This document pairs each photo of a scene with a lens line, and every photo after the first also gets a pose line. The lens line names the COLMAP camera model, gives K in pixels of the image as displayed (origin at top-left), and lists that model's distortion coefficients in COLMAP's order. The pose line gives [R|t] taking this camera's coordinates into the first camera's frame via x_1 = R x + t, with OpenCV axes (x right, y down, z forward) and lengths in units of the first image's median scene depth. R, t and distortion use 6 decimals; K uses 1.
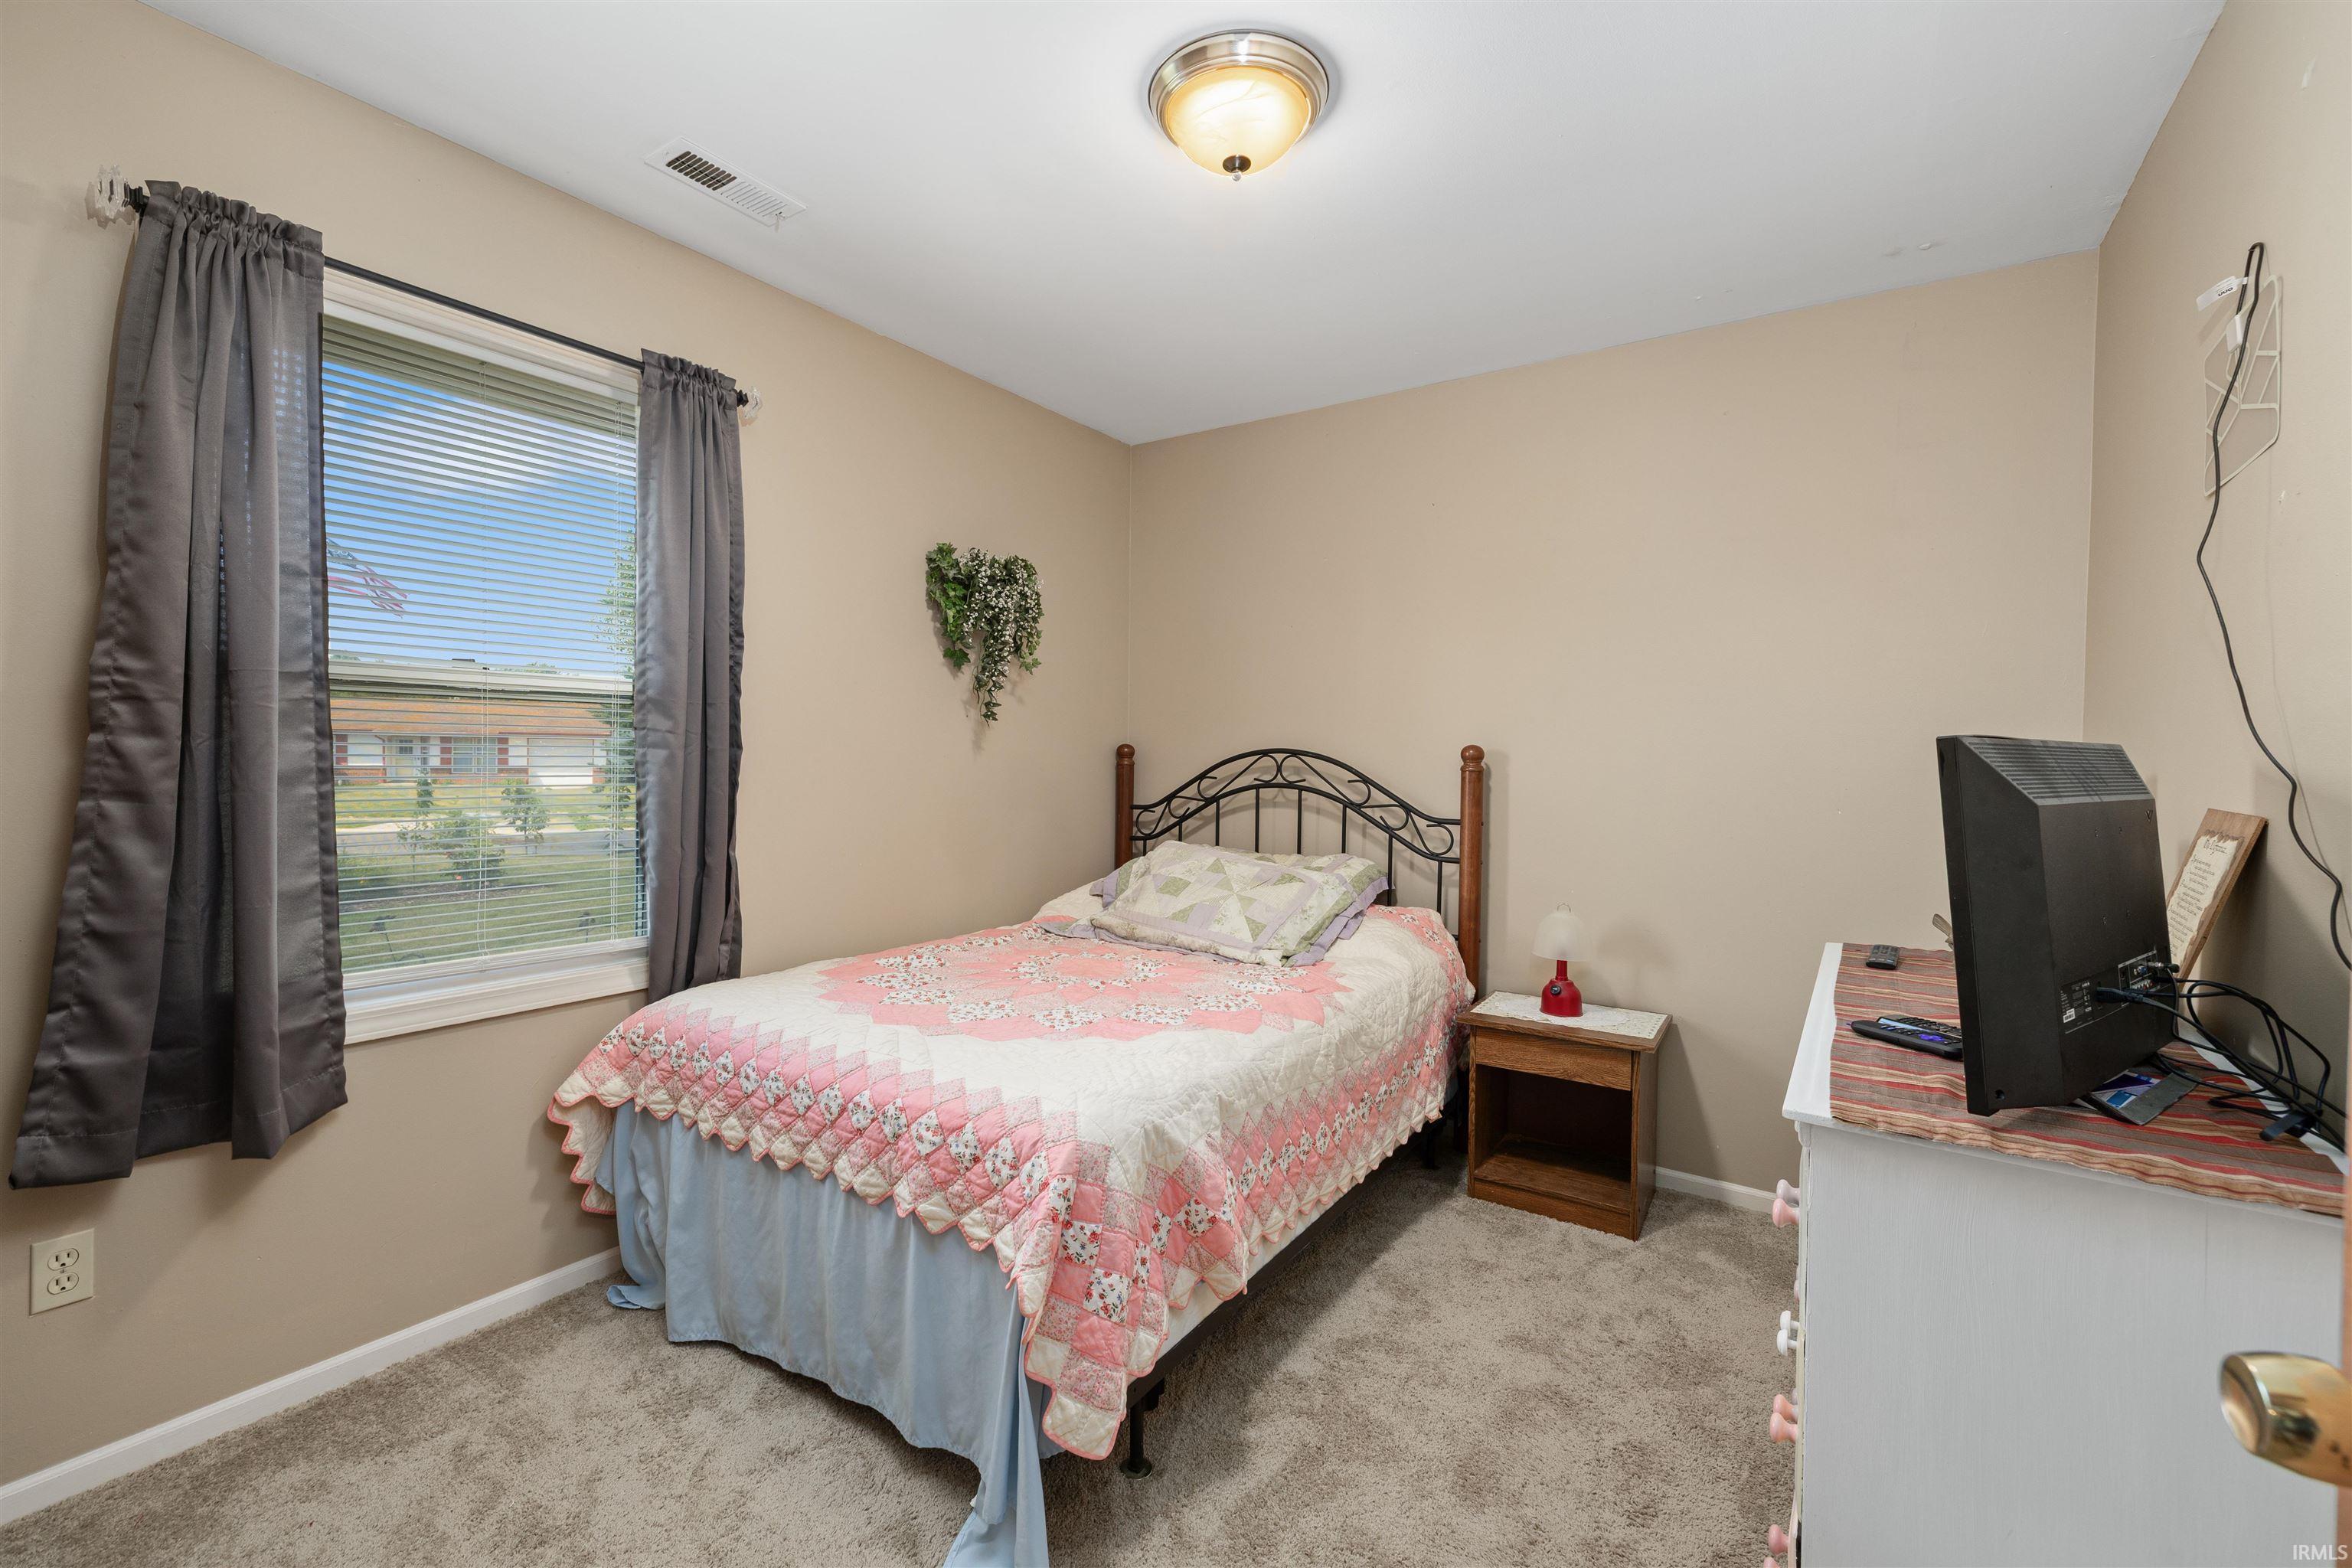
lens RADIAL K [[989.0, 0, 1161.0], [0, 989.0, 766.3], [0, 0, 1]] dist [0.001418, 0.000192]
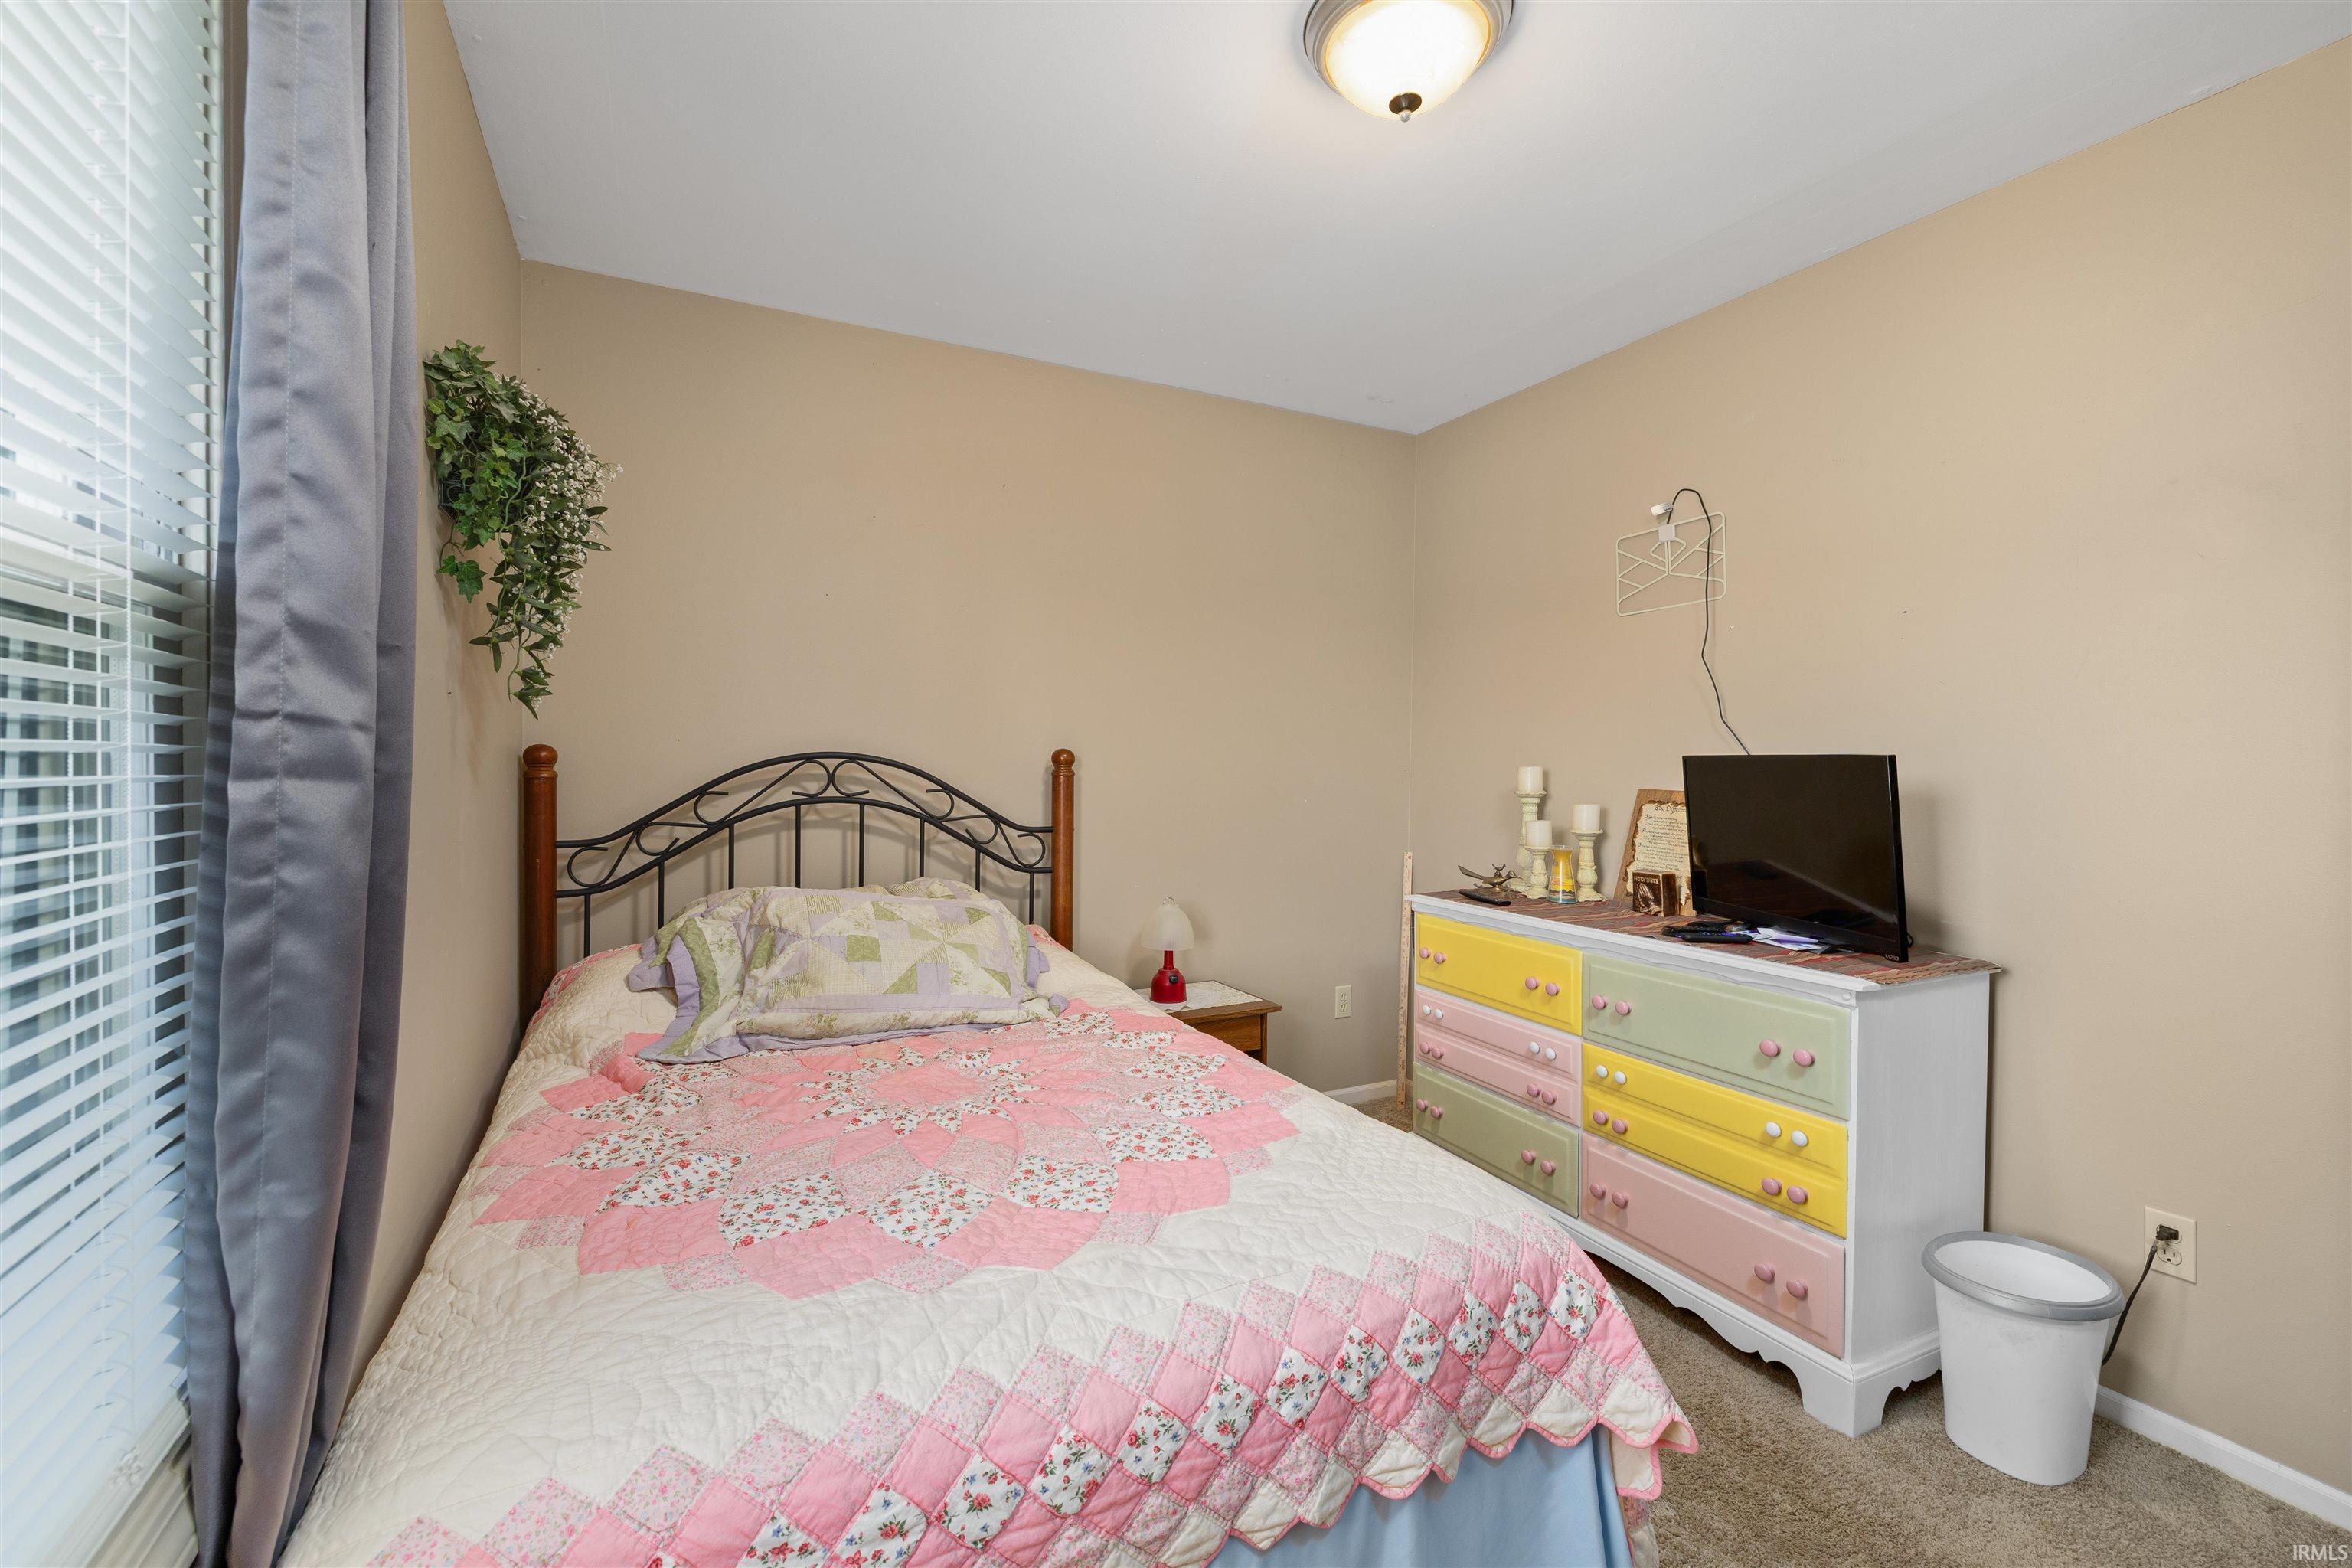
lens RADIAL K [[989.0, 0, 1161.0], [0, 989.0, 766.3], [0, 0, 1]] dist [0.001418, 0.000192]
pose [[0.480912, -0.018048, 0.876583, -0.479329], [0.009949, 0.999836, 0.015128, -0.017681], [-0.876713, 0.001446, 0.481012, 0.442947]]
